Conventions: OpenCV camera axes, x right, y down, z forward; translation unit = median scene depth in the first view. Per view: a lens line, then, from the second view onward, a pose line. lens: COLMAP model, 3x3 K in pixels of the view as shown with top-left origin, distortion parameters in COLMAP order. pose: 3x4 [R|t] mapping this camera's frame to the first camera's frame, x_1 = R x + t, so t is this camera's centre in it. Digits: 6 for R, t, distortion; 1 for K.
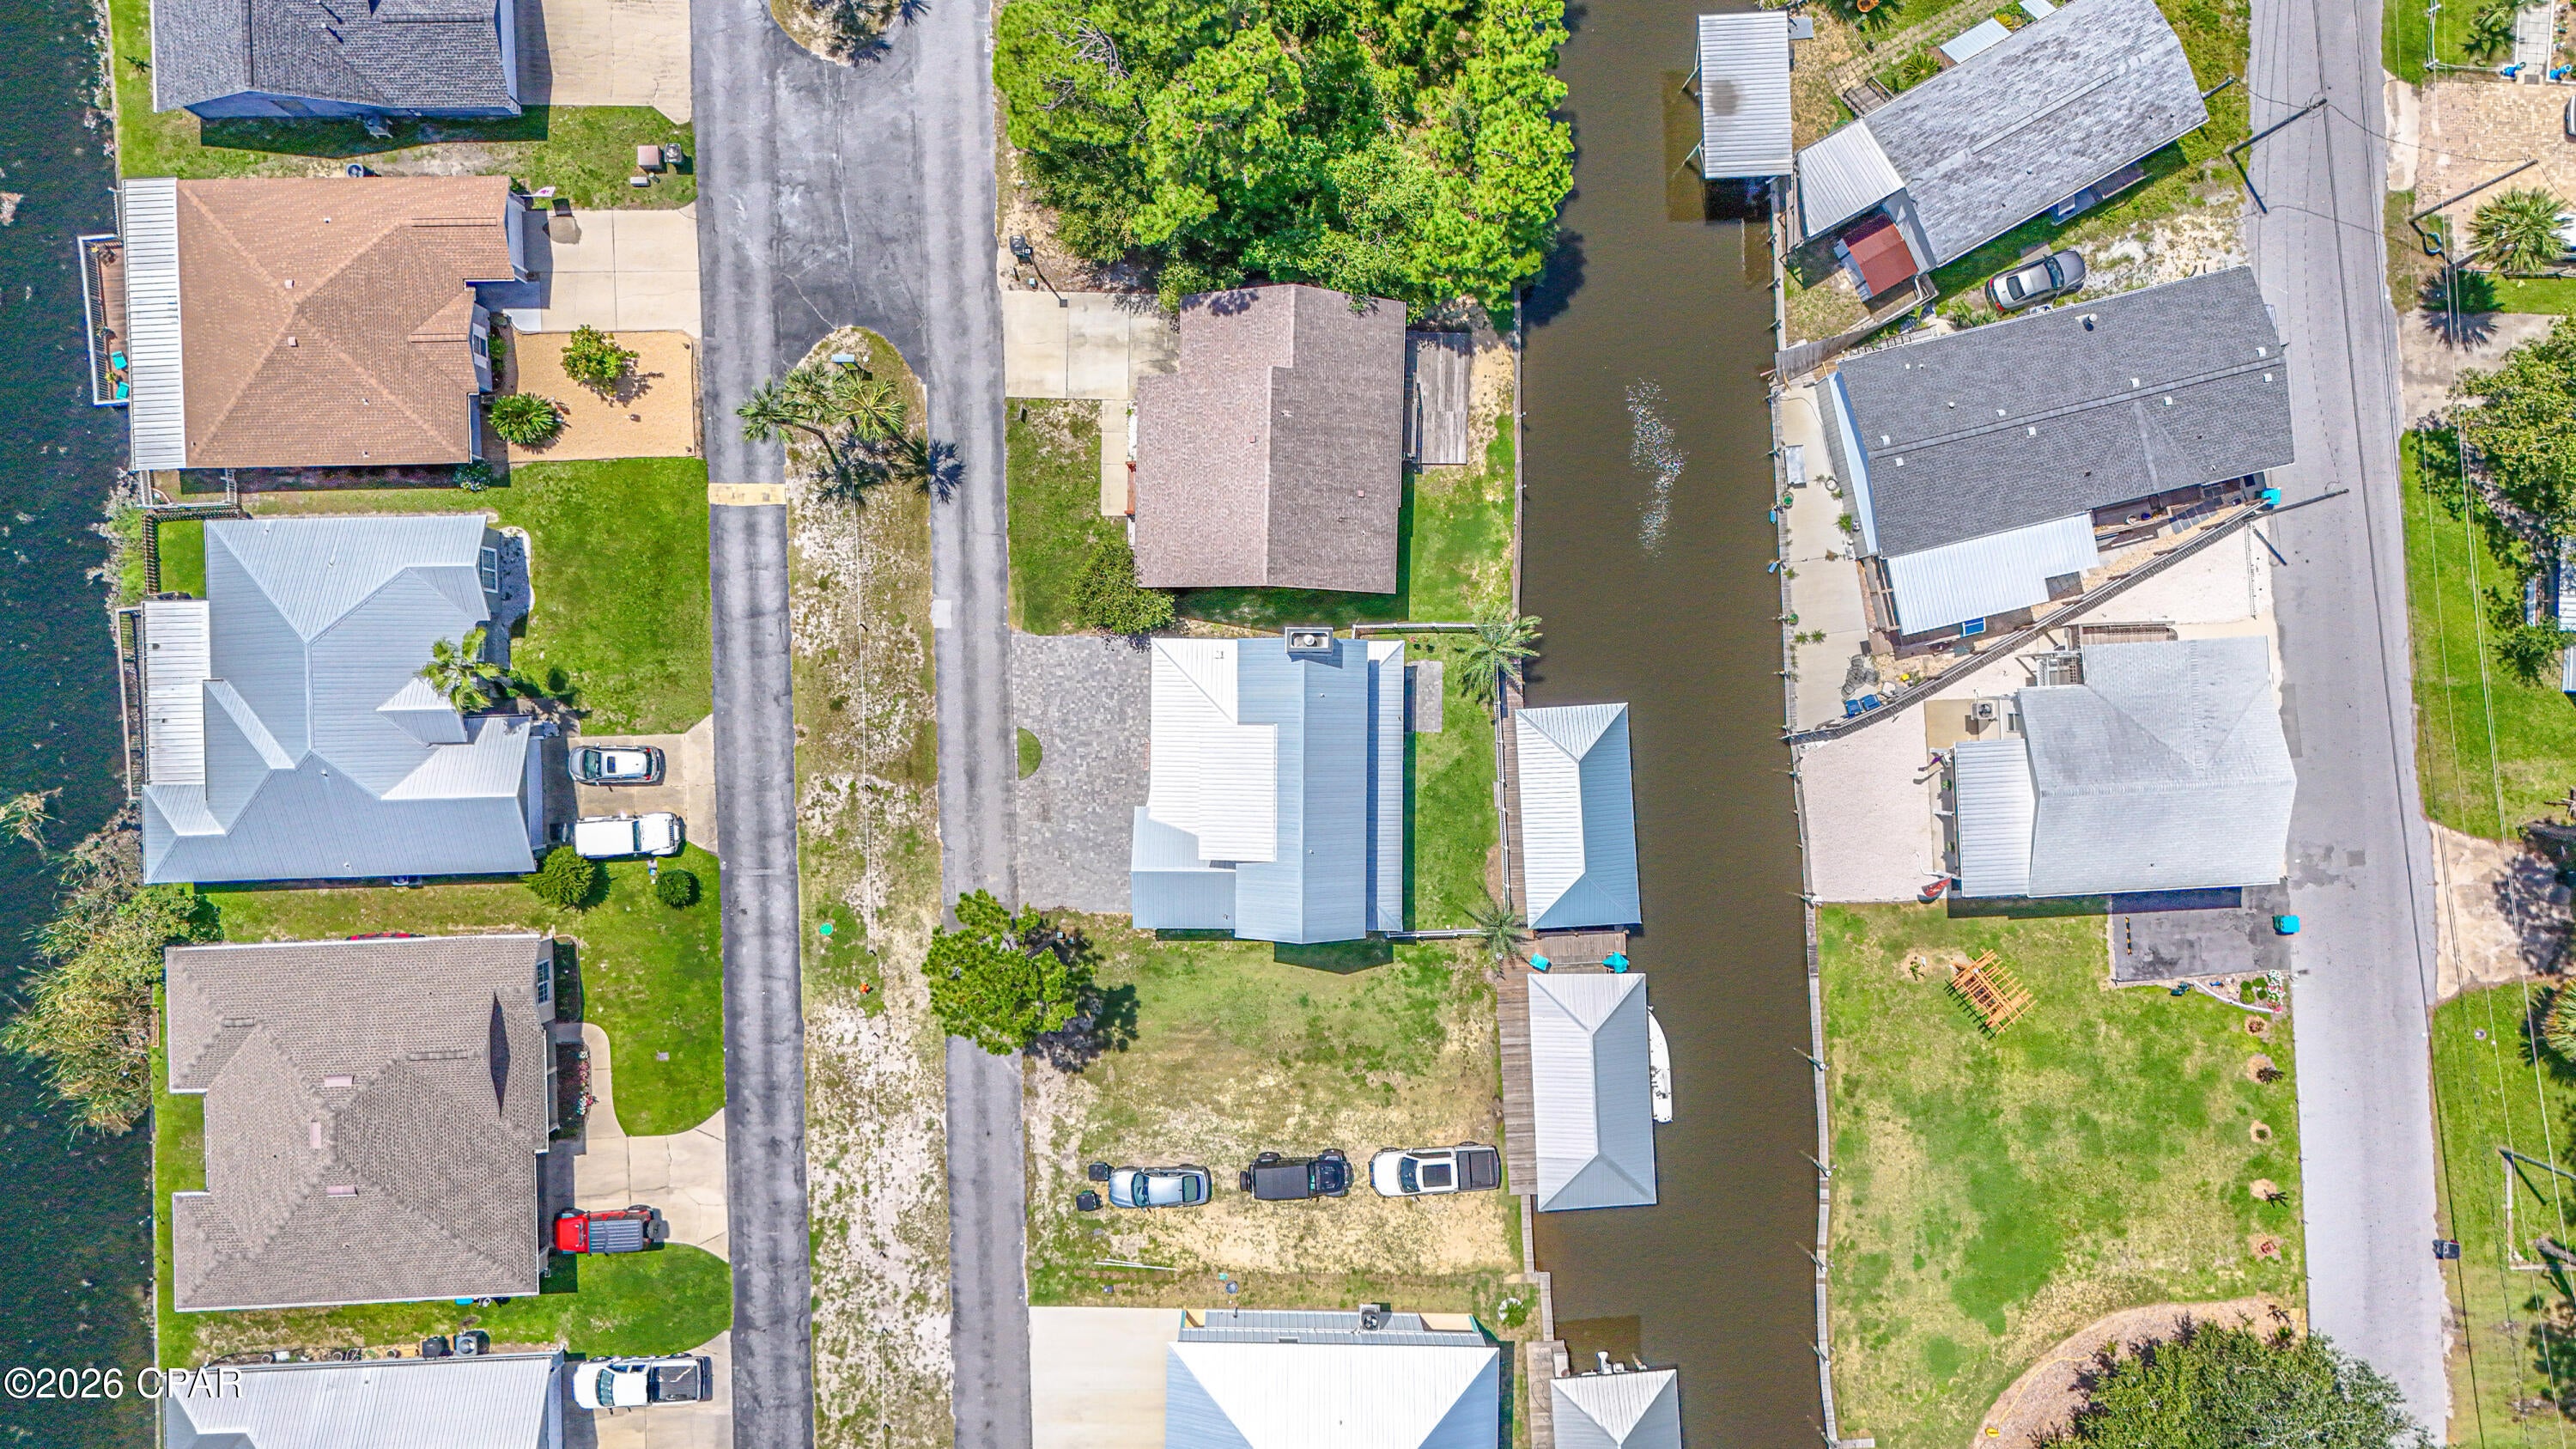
lens RADIAL K [[1894.6, 0, 1290.2], [0, 1894.6, 719.0], [0, 0, 1]] dist [0.067789, -0.055903]
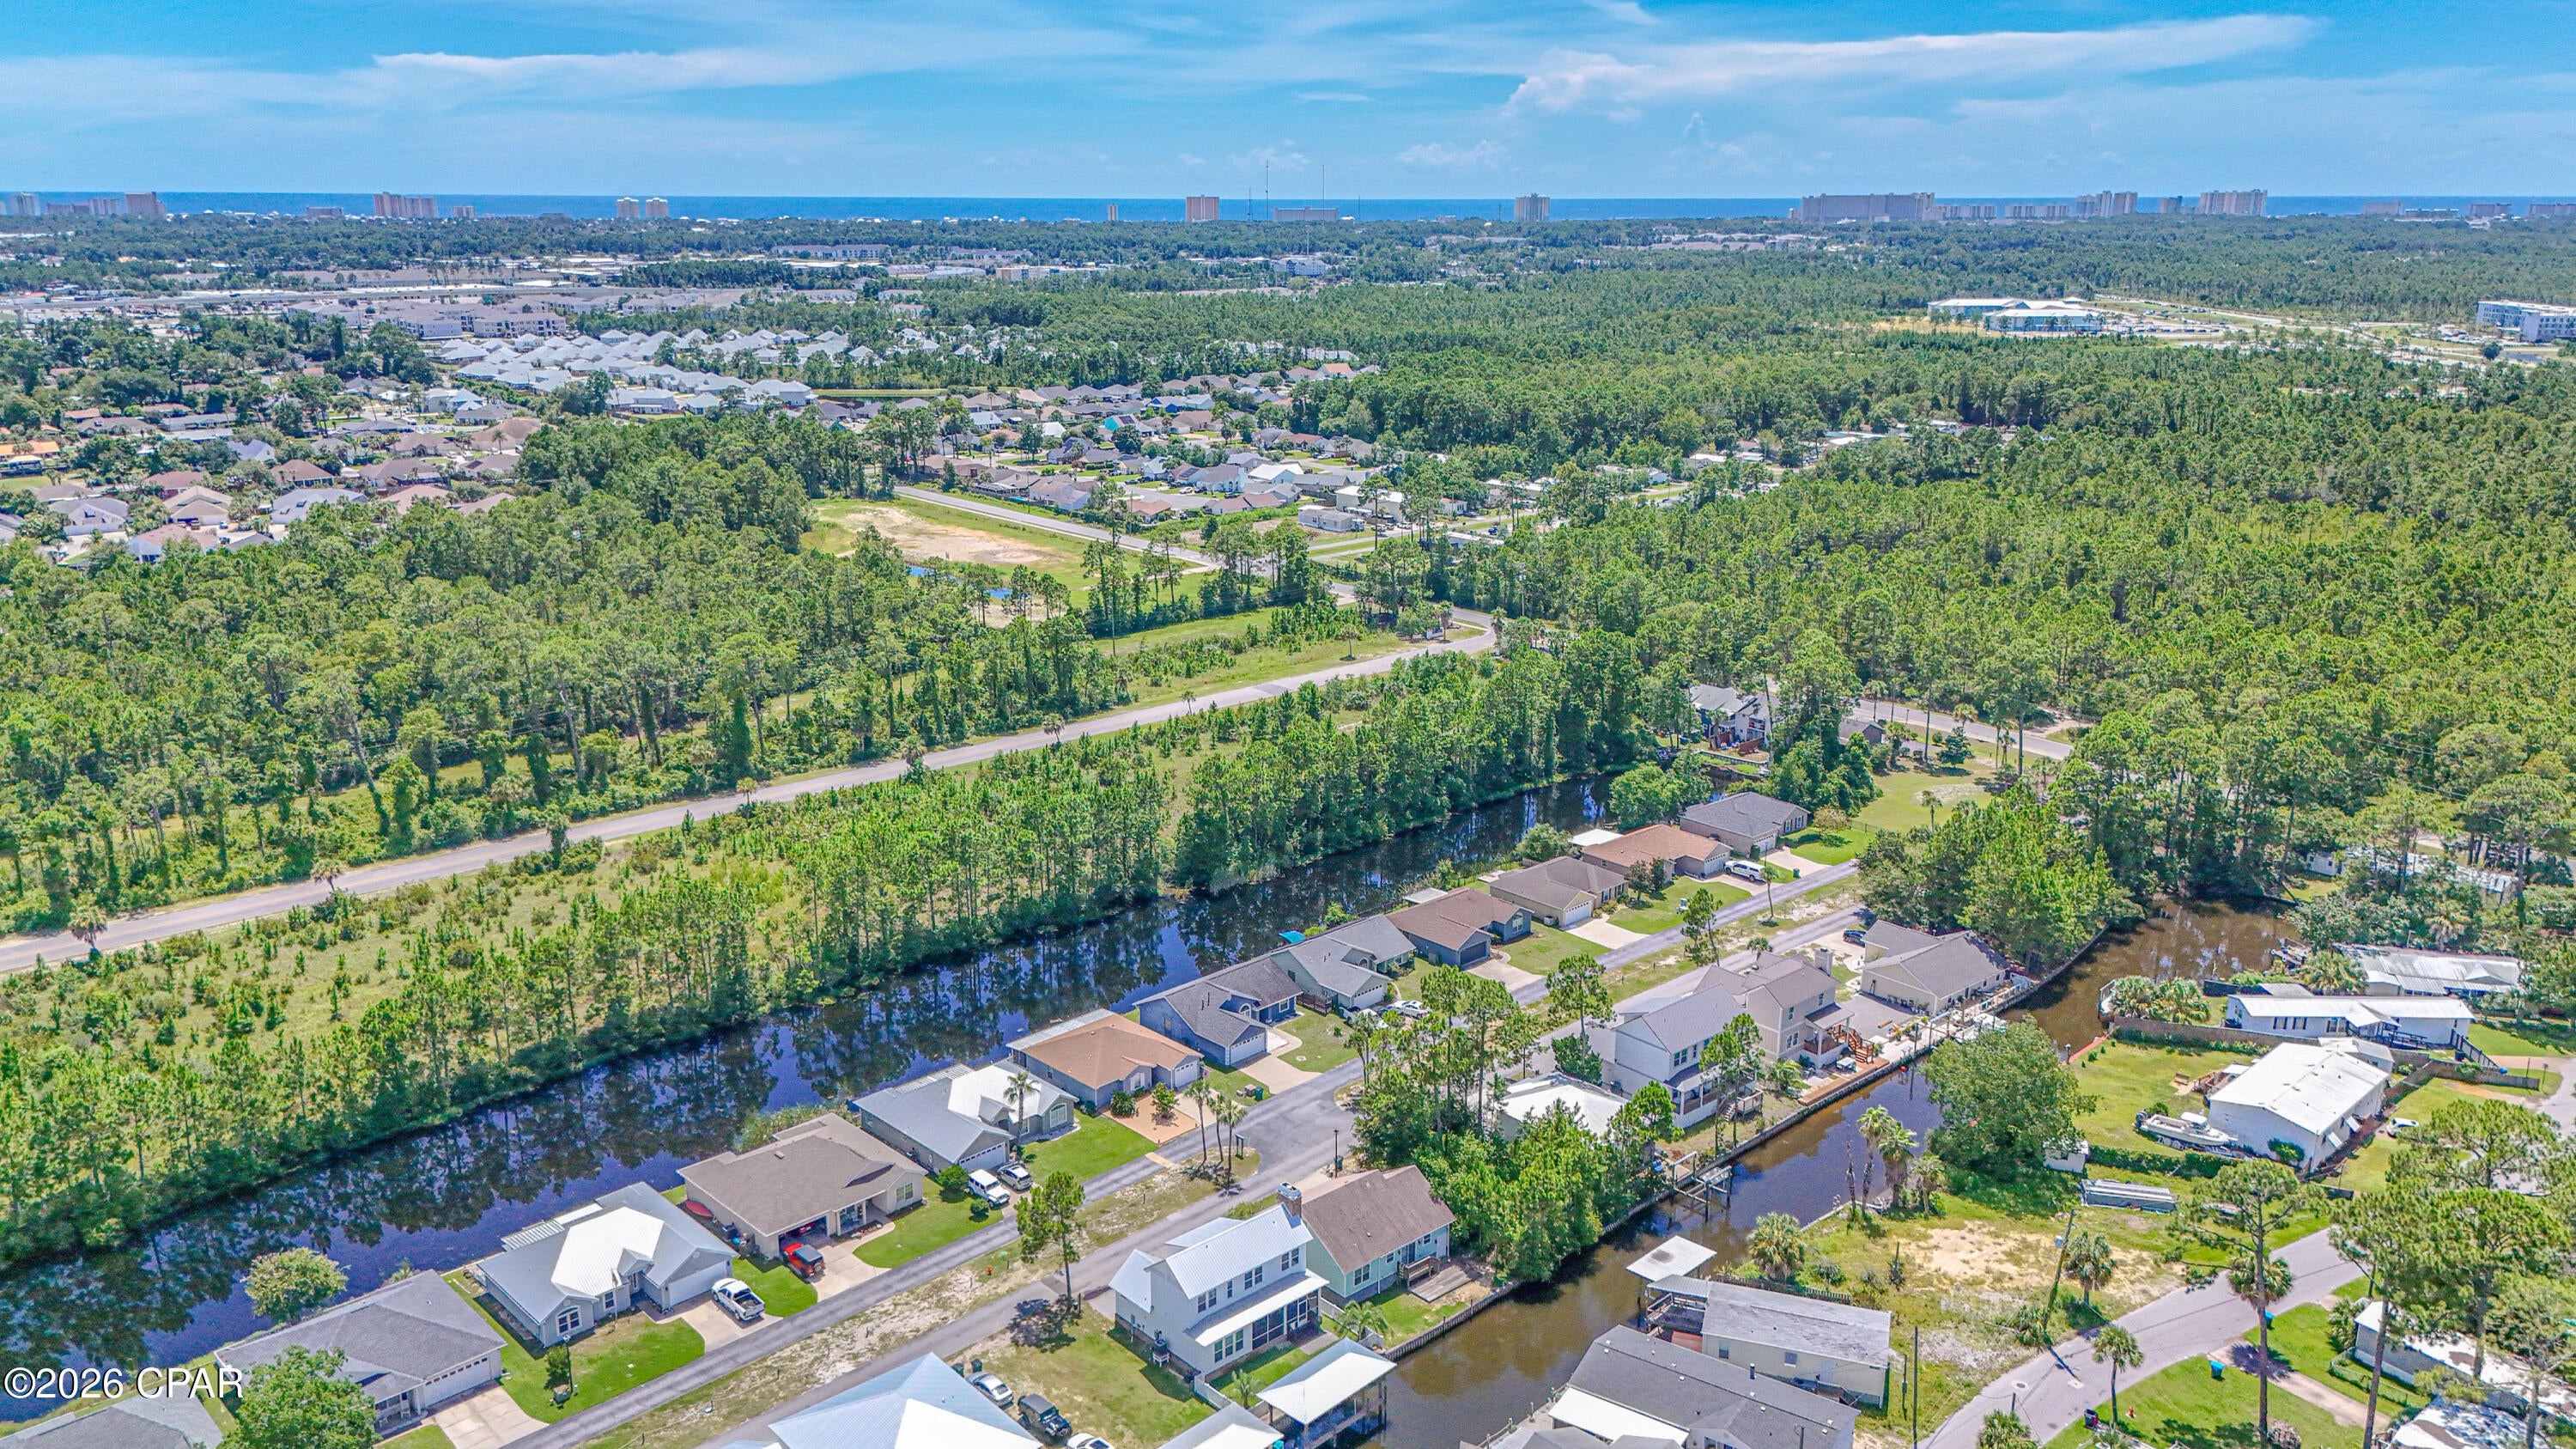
lens RADIAL K [[1894.6, 0, 1280.2], [0, 1894.6, 728.1], [0, 0, 1]] dist [0.067789, -0.055903]
pose [[0.676066, 0.182542, -0.713872, 1.170605], [-0.736710, 0.185722, -0.650204, 1.024076], [0.013892, 0.965498, 0.260040, 0.027410]]
